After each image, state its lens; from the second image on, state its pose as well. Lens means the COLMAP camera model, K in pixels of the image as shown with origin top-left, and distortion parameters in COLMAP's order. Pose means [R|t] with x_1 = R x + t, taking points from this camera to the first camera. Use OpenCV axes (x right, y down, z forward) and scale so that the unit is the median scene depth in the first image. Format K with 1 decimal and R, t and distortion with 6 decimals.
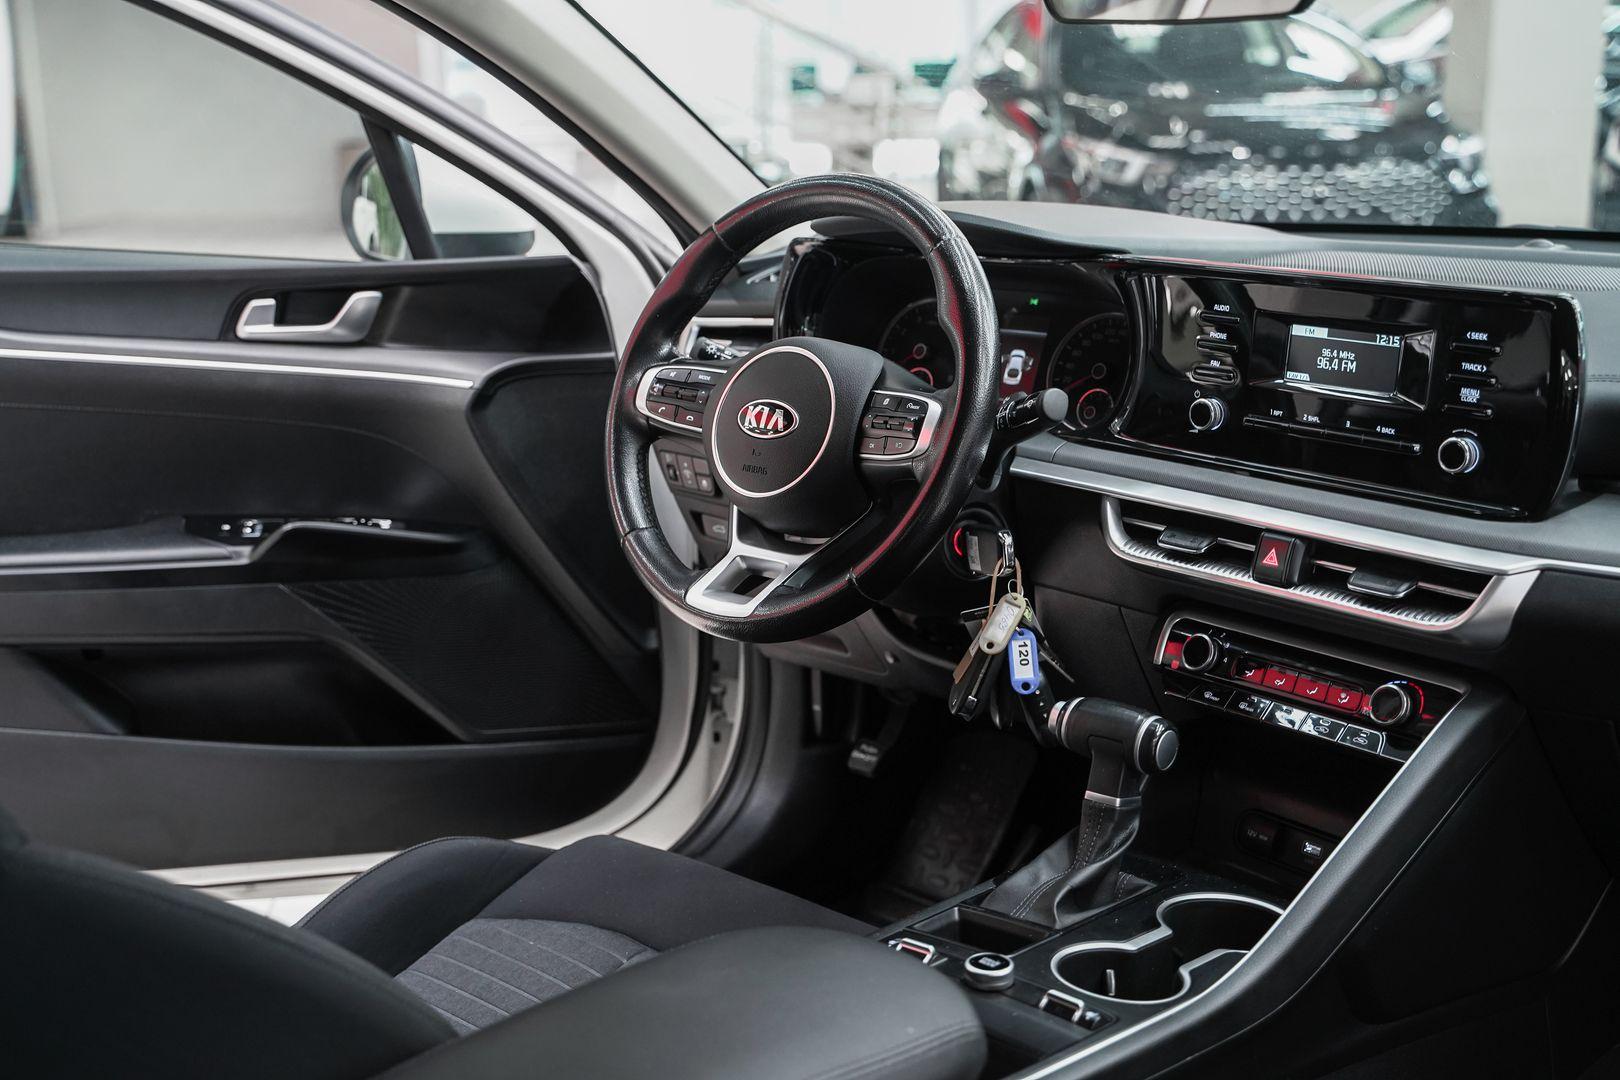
lens RADIAL K [[2024.1, 0, 814.5], [0, 2024.1, 541.9], [0, 0, 1]] dist [0.055159, 0.000000]
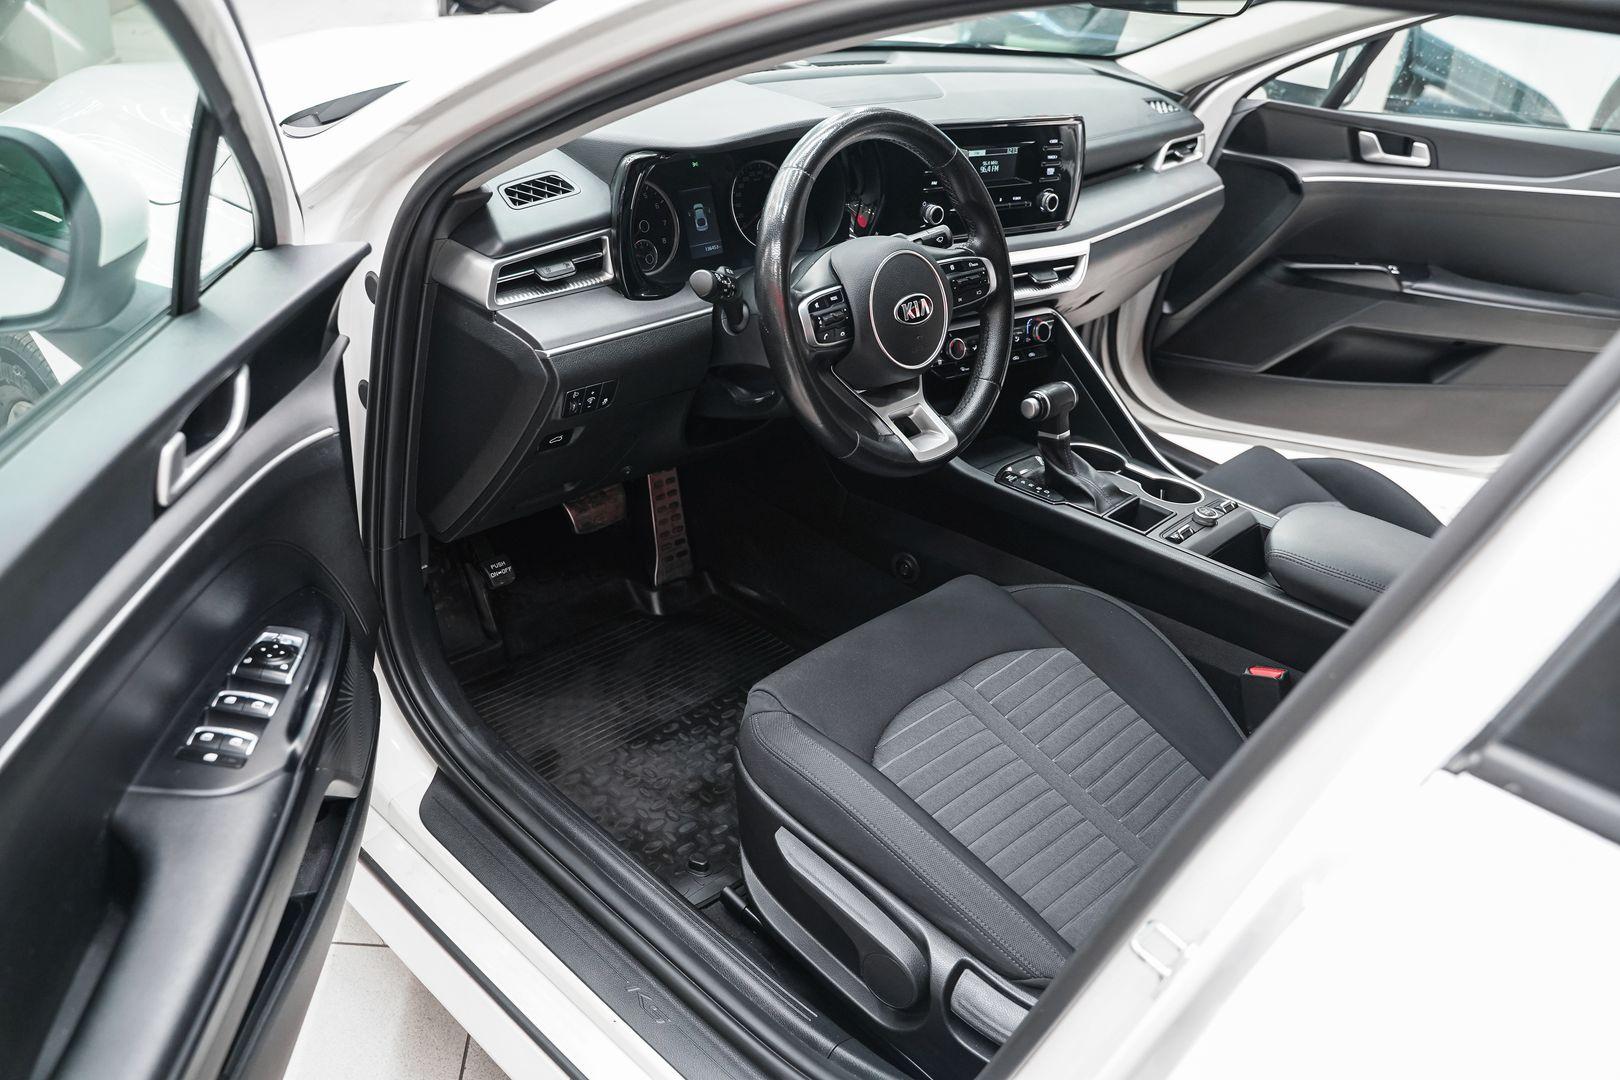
lens RADIAL K [[1306.7, 0, 805.4], [0, 1306.7, 527.5], [0, 0, 1]] dist [-0.103096, 0.070316]
pose [[0.032296, -0.488850, 0.871770, -0.824206], [0.115731, 0.868187, 0.482553, -0.350120], [-0.992755, 0.085307, 0.084614, 0.996809]]
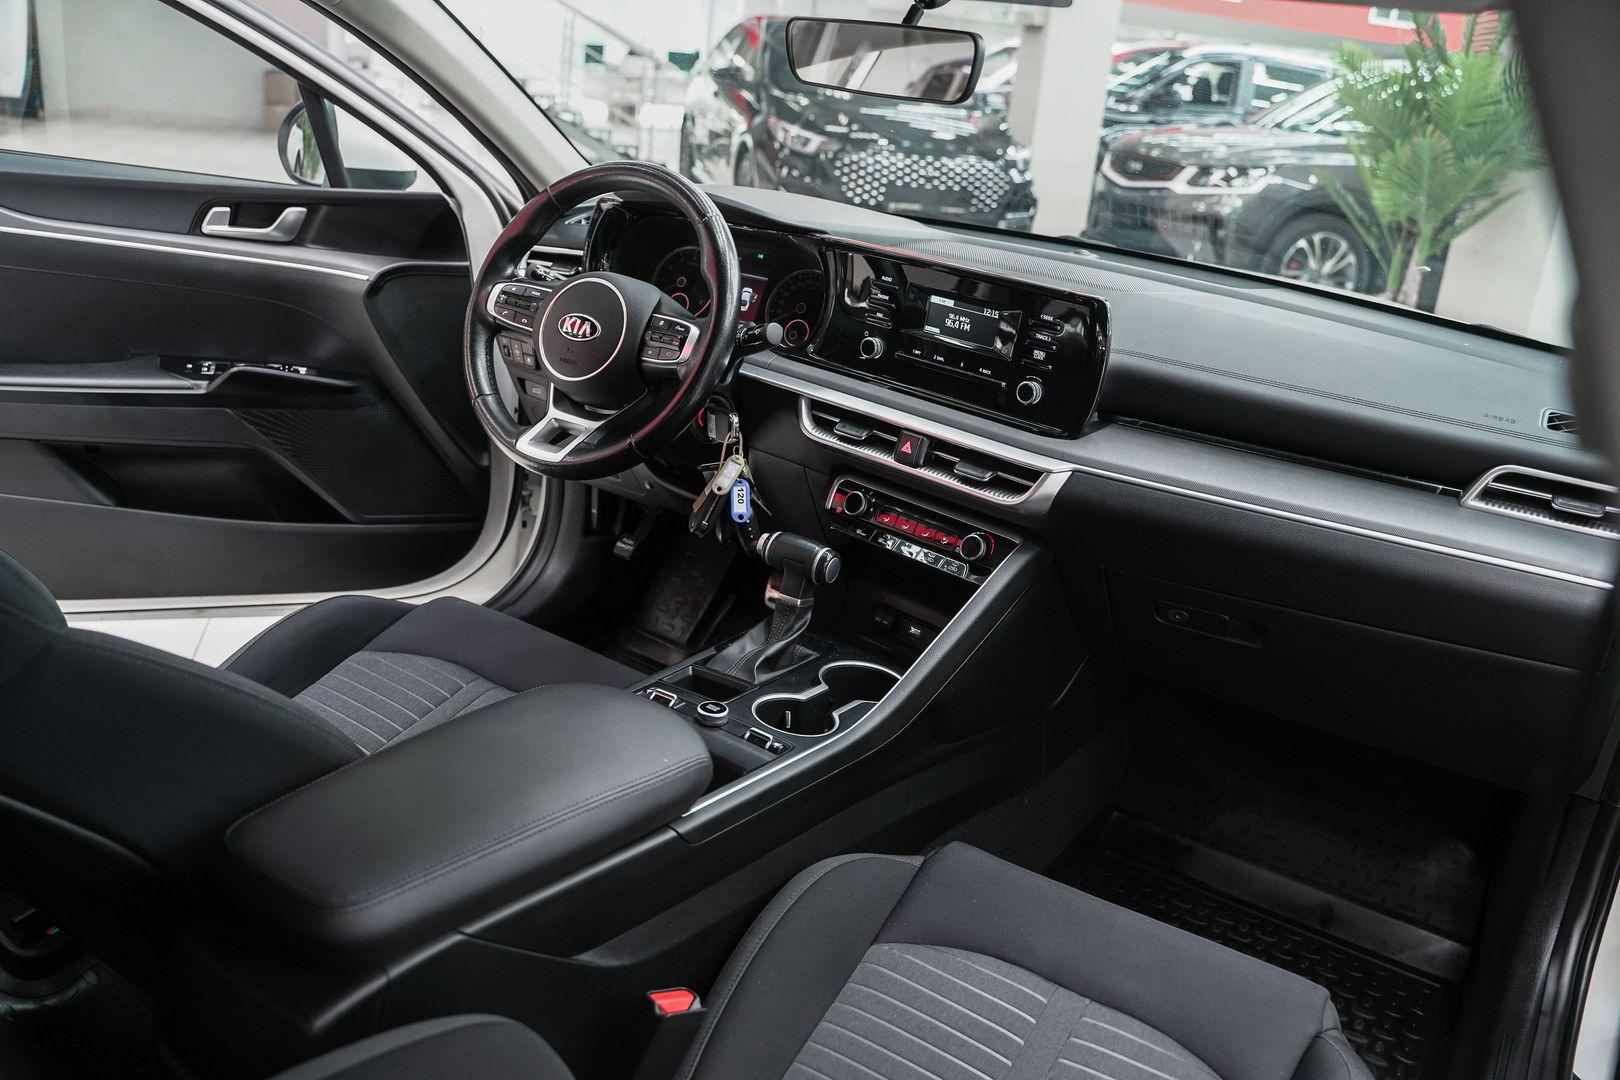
lens RADIAL K [[1327.3, 0, 812.3], [0, 1327.3, 532.3], [0, 0, 1]] dist [-0.098119, 0.062077]
pose [[0.982479, 0.052226, 0.178906, -0.020251], [-0.073032, 0.991048, 0.111761, -0.032319], [-0.171468, -0.122868, 0.977498, 0.018478]]
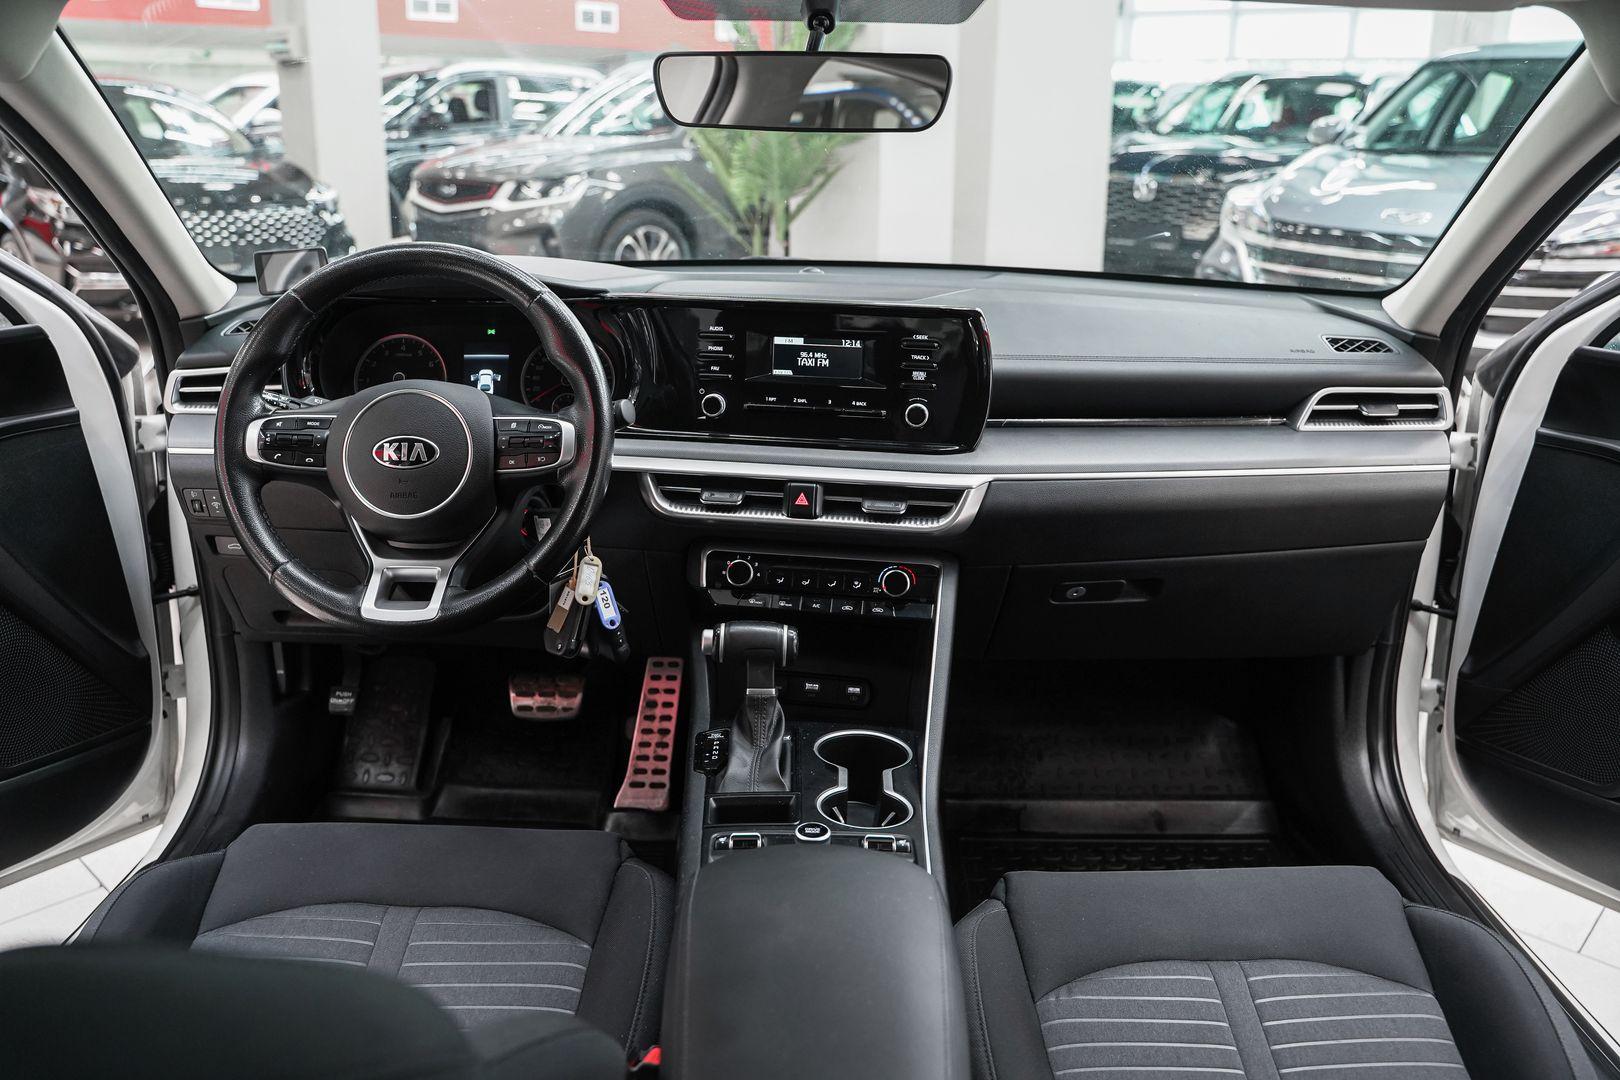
lens RADIAL K [[1306.7, 0, 804.8], [0, 1306.7, 532.7], [0, 0, 1]] dist [-0.103096, 0.070316]
pose [[0.745497, -0.178839, 0.642067, -0.341018], [0.133254, 0.983872, 0.119325, -0.072461], [-0.653052, -0.003399, 0.757305, 0.265656]]
